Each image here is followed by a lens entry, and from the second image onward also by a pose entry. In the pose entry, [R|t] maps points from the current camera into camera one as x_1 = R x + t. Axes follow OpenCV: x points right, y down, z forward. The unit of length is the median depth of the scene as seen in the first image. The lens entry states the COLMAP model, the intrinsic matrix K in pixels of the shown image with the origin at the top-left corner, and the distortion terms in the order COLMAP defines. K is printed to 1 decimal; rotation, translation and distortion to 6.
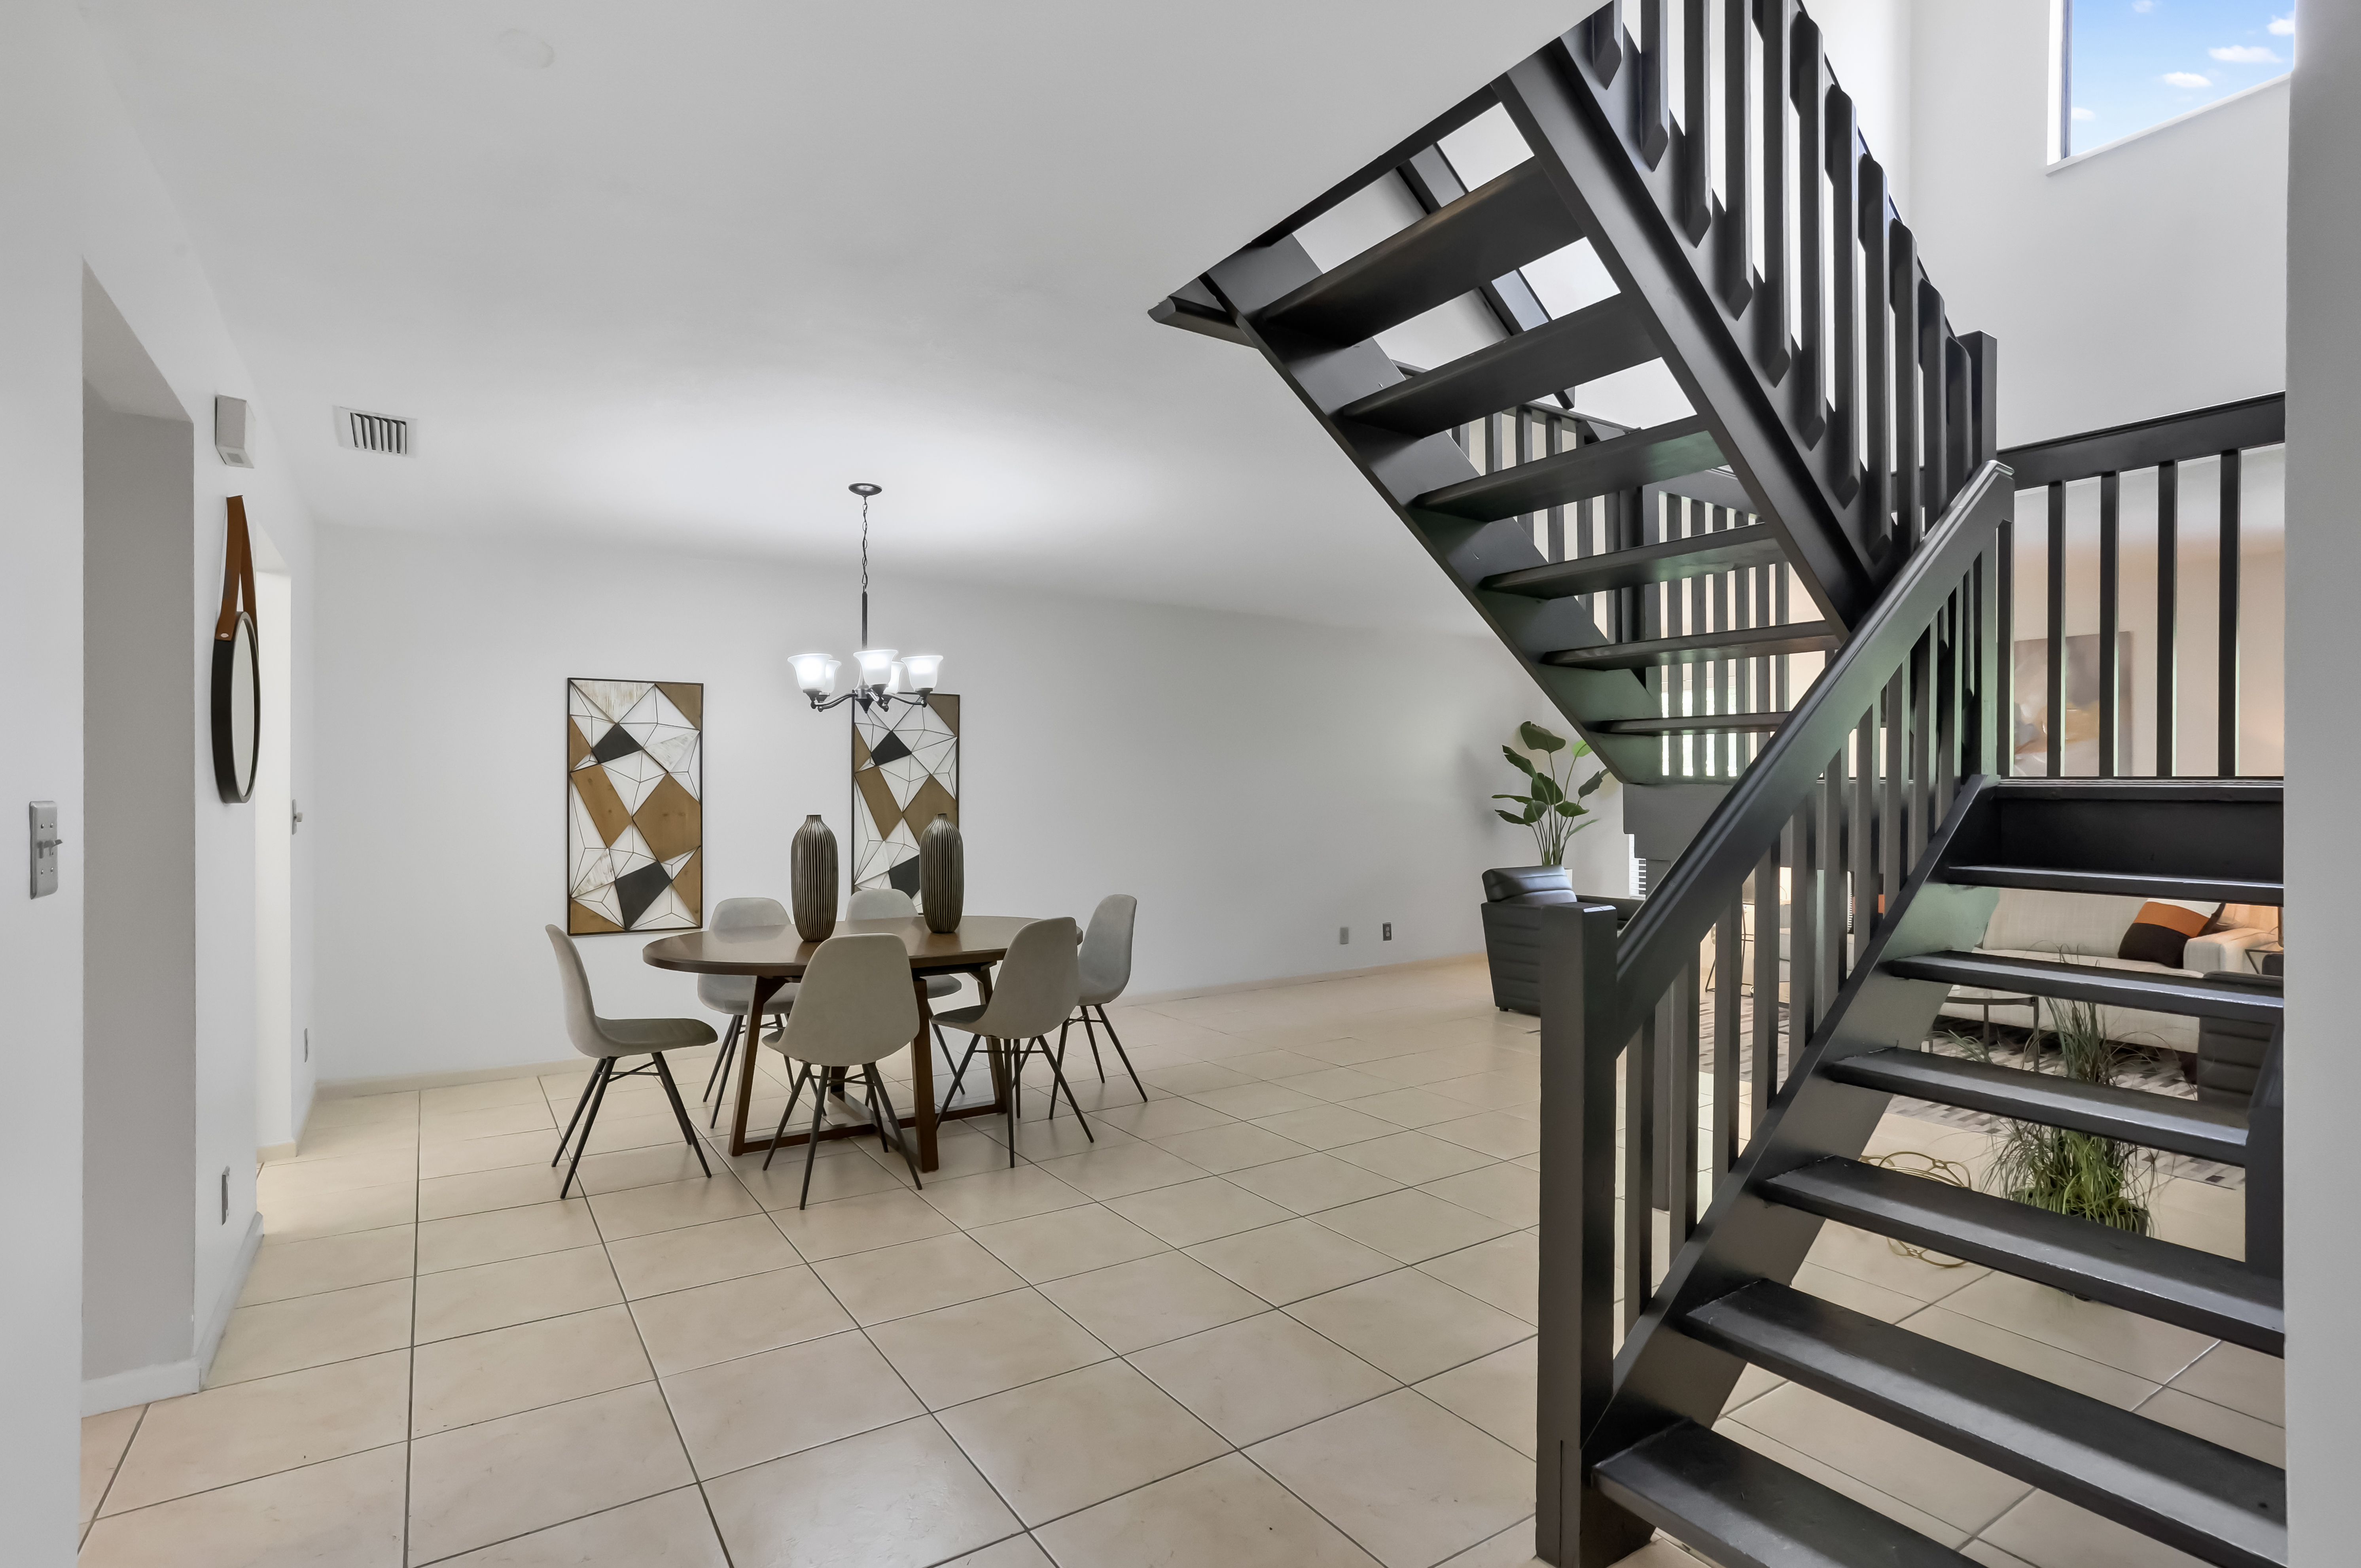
lens RADIAL K [[1123.6, 0, 1185.5], [0, 1123.6, 792.9], [0, 0, 1]] dist [-0.000575, 0.000079]
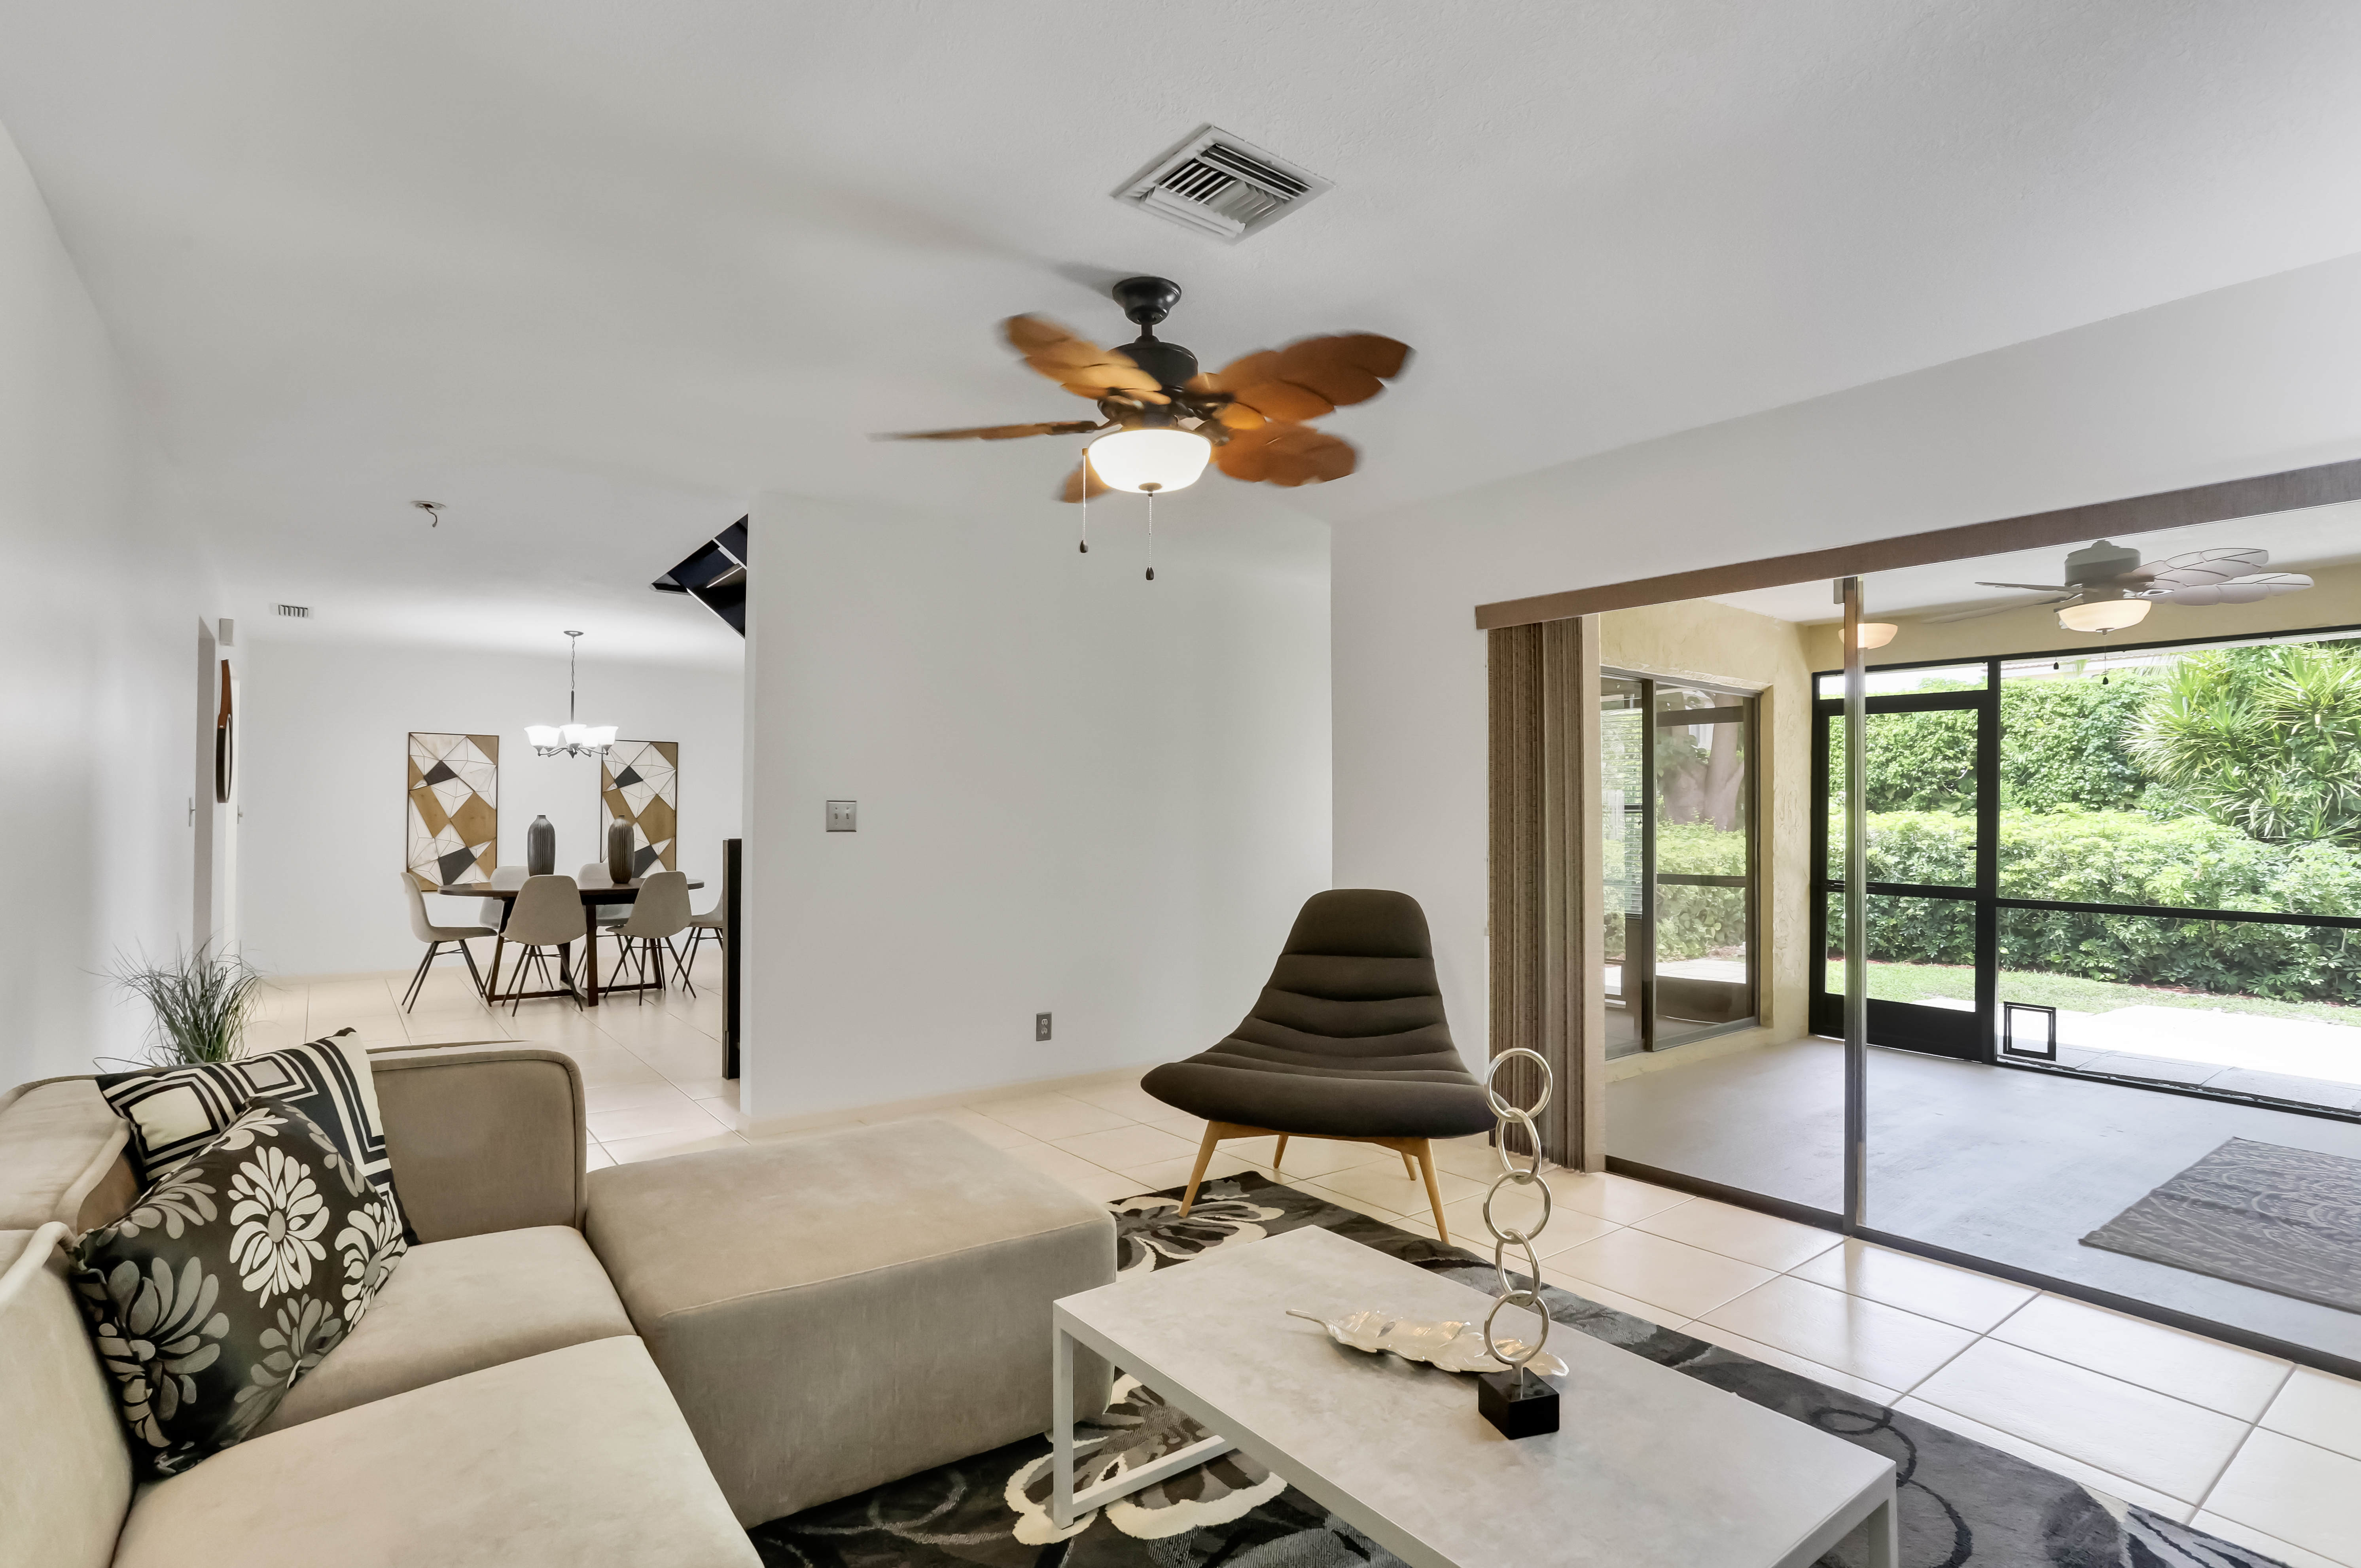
lens RADIAL K [[1141.6, 0, 1191.5], [0, 1141.6, 814.1], [0, 0, 1]] dist [-0.002306, 0.000331]
pose [[0.998205, 0.009284, 0.059174, 0.466495], [-0.008900, 0.999938, -0.006745, 0.016211], [-0.059233, 0.006207, 0.998225, -0.686501]]
